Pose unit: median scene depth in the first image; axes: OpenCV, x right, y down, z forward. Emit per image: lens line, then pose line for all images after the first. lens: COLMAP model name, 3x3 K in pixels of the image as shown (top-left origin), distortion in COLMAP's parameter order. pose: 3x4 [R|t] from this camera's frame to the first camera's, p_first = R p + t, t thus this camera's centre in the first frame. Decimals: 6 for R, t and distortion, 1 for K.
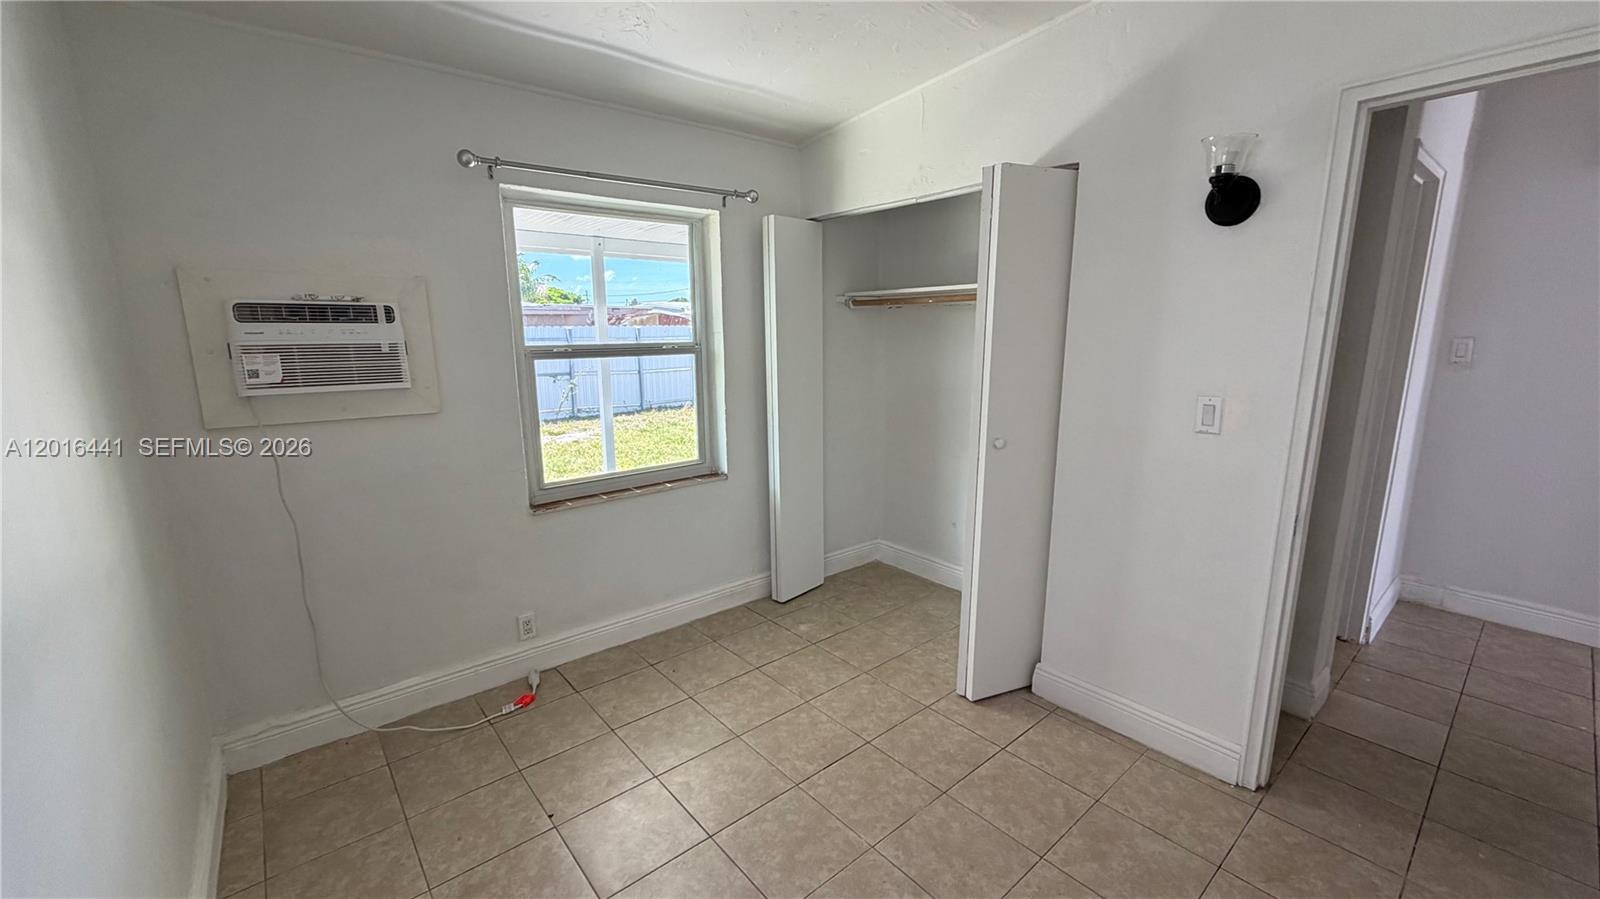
lens RADIAL K [[636.1, 0, 803.8], [0, 636.1, 452.3], [0, 0, 1]] dist [-0.001210, 0.000929]
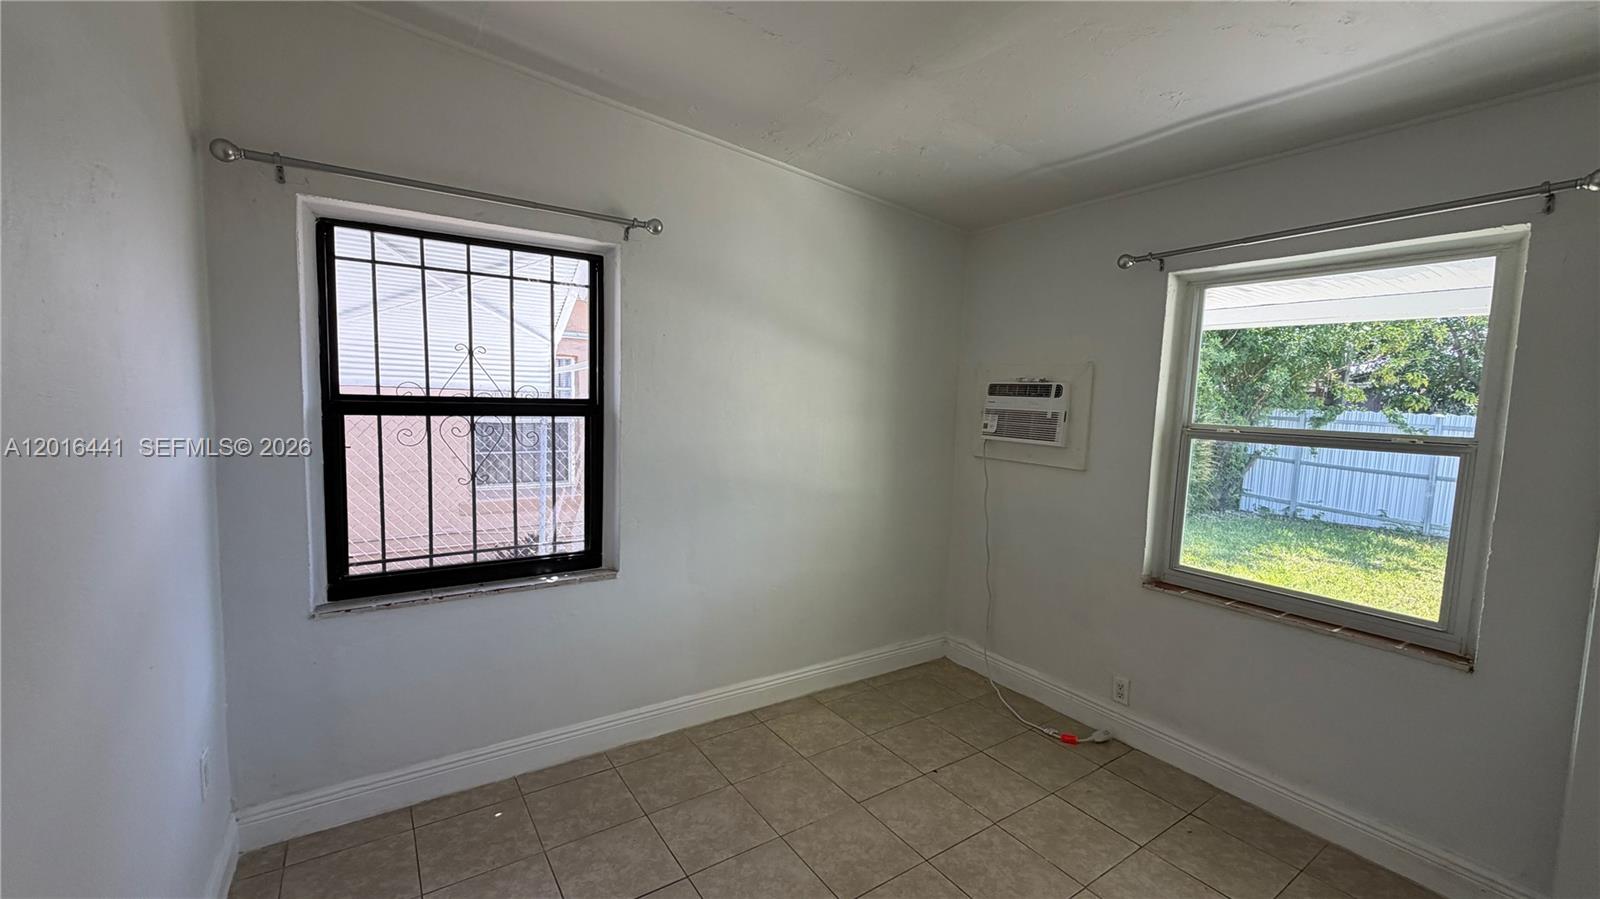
lens RADIAL K [[636.1, 0, 785.8], [0, 636.1, 449.6], [0, 0, 1]] dist [-0.001210, 0.000929]
pose [[-0.115841, 0.088047, -0.989358, 0.695740], [-0.223290, 0.968260, 0.112313, -0.110735], [0.967844, 0.233924, -0.092504, 0.550747]]
